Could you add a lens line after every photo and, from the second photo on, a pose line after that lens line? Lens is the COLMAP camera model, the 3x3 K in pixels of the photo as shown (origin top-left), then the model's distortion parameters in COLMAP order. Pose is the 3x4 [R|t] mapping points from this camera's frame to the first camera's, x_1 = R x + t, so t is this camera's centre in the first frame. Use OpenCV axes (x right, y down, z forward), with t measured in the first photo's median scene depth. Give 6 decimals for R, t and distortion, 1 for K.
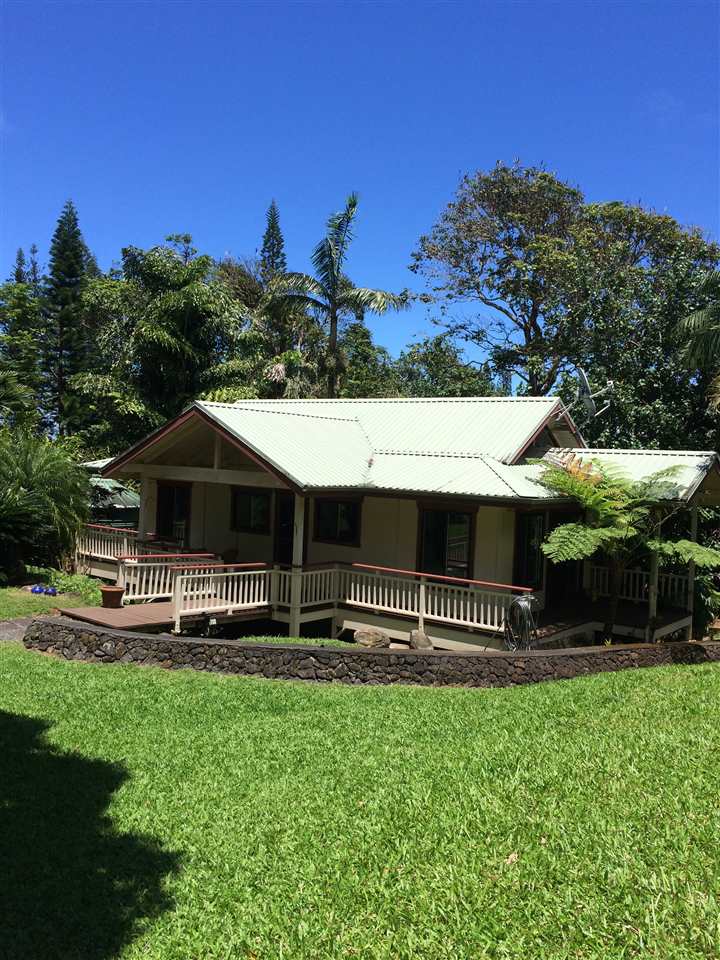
lens RADIAL K [[843.3, 0, 360.0], [0, 843.3, 480.0], [0, 0, 1]] dist [0.075225, -0.004304]
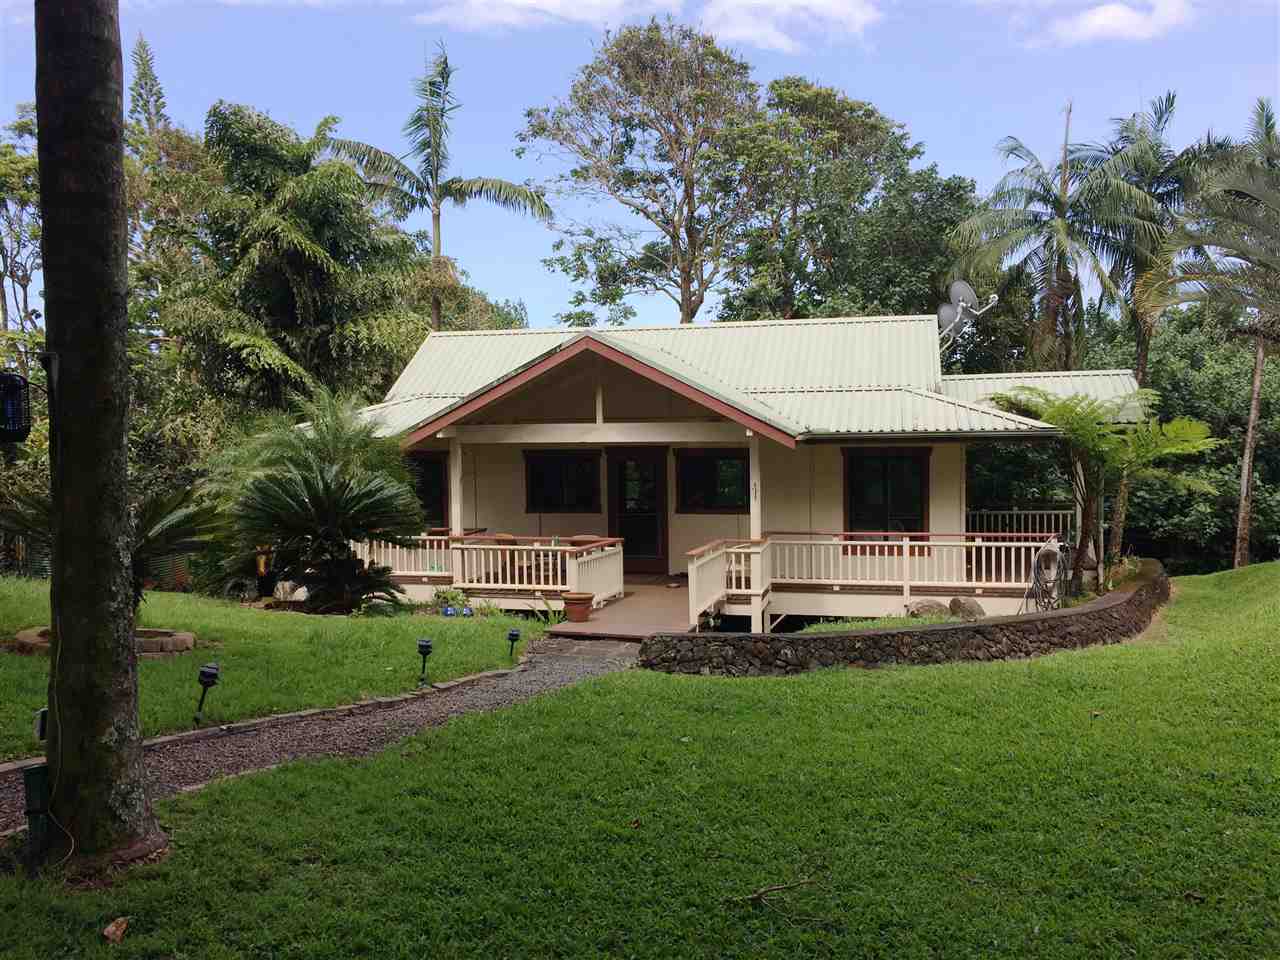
lens RADIAL K [[1124.4, 0, 640.0], [0, 1124.4, 480.0], [0, 0, 1]] dist [0.075225, -0.004304]
pose [[0.899319, -0.082555, 0.429431, -0.600580], [0.068079, 0.996476, 0.048994, -0.009701], [-0.431962, -0.014826, 0.901770, 0.122308]]
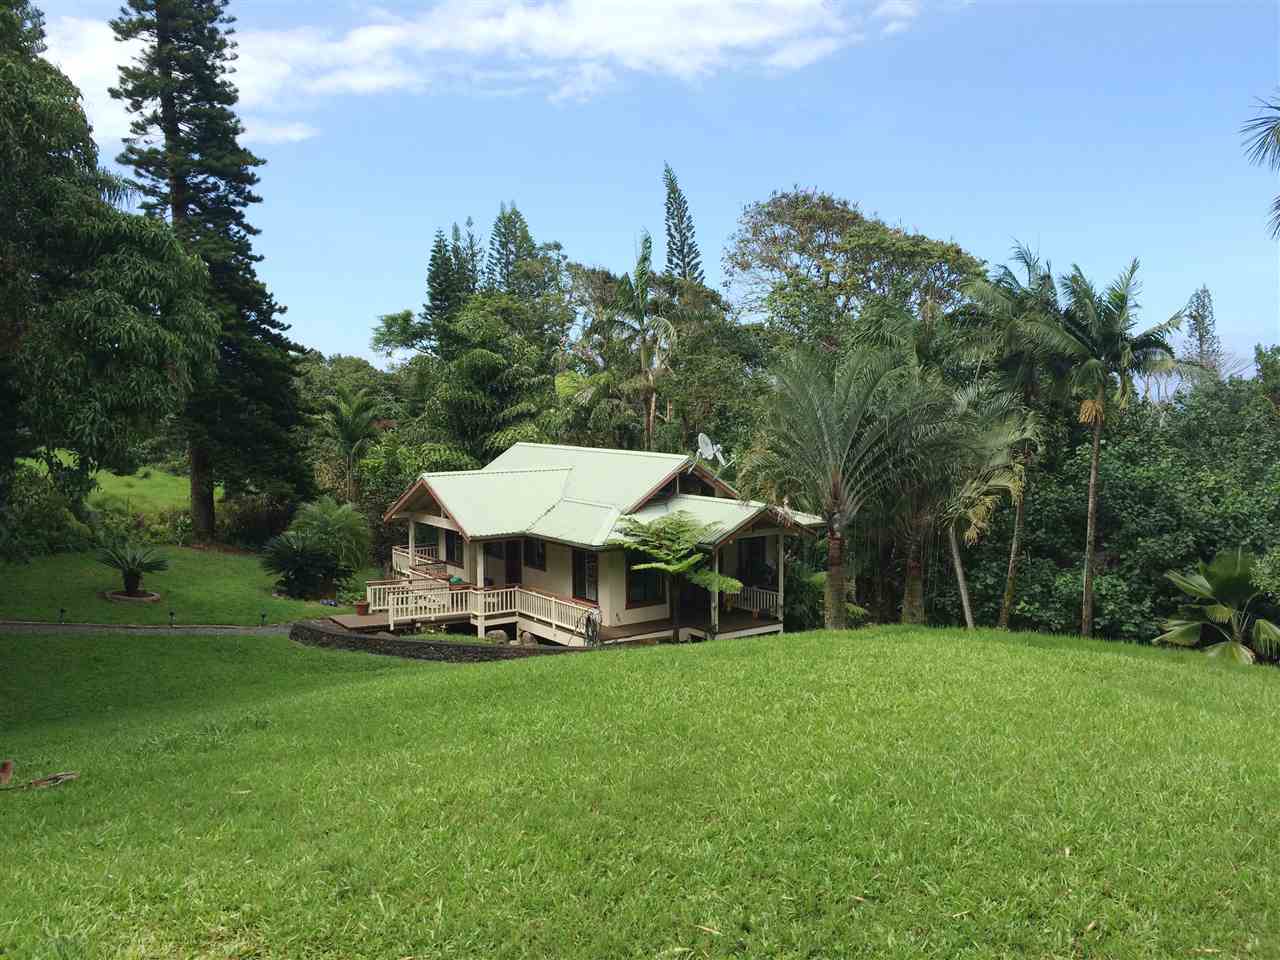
lens RADIAL K [[1124.4, 0, 640.0], [0, 1124.4, 480.0], [0, 0, 1]] dist [0.075225, -0.004304]
pose [[0.958341, -0.027556, -0.284295, 0.745393], [0.040474, 0.998393, 0.039664, -0.148300], [0.282745, -0.049518, 0.957916, -0.774631]]
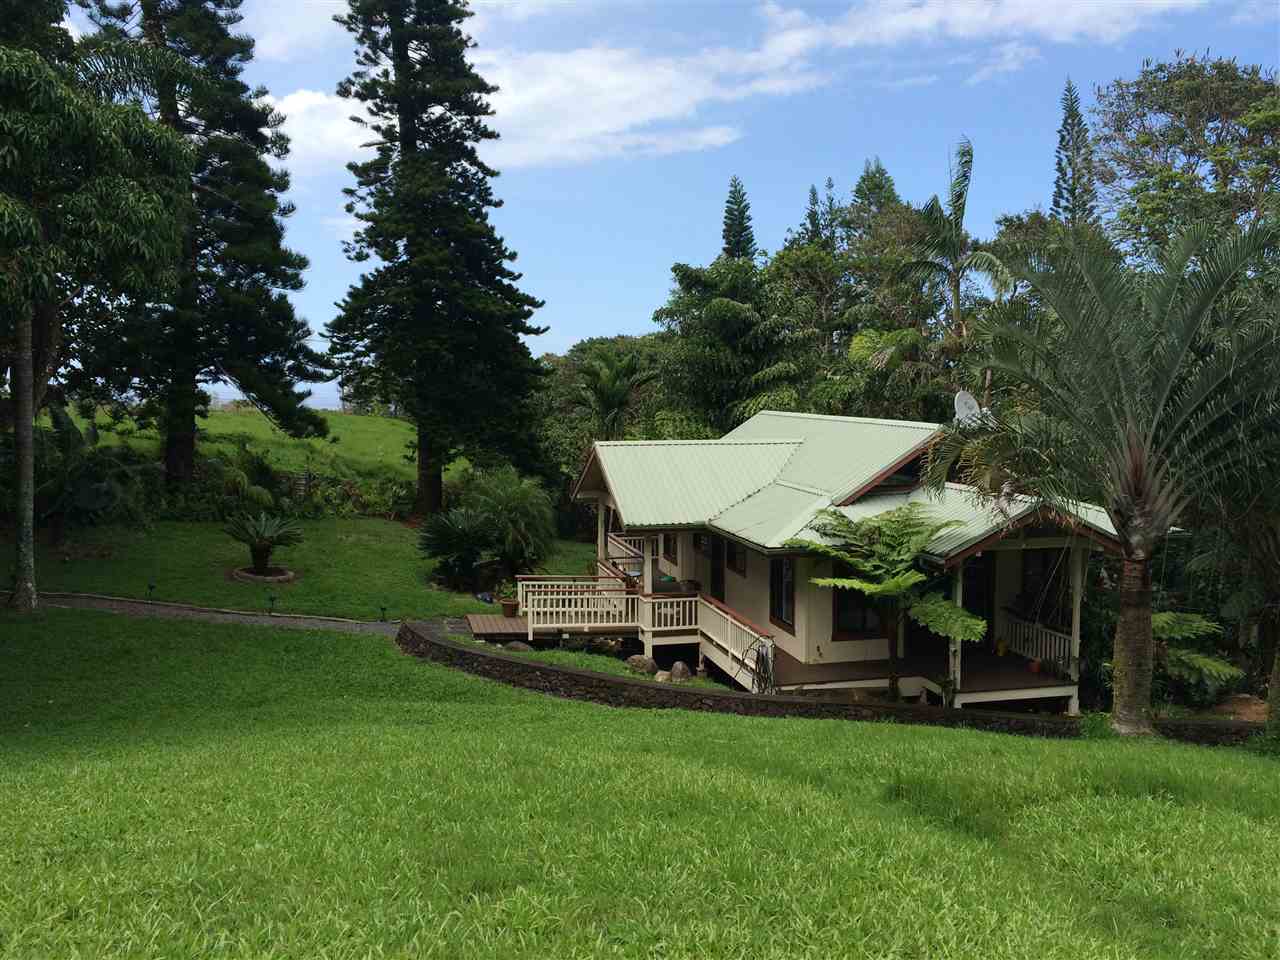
lens RADIAL K [[1124.7, 0, 640.7], [0, 1124.7, 447.9], [0, 0, 1]] dist [0.067784, 0.003540]
pose [[0.805323, -0.006523, -0.592800, 0.783090], [0.015163, 0.999839, 0.009597, -0.100083], [0.592642, -0.016718, 0.805292, -0.179438]]
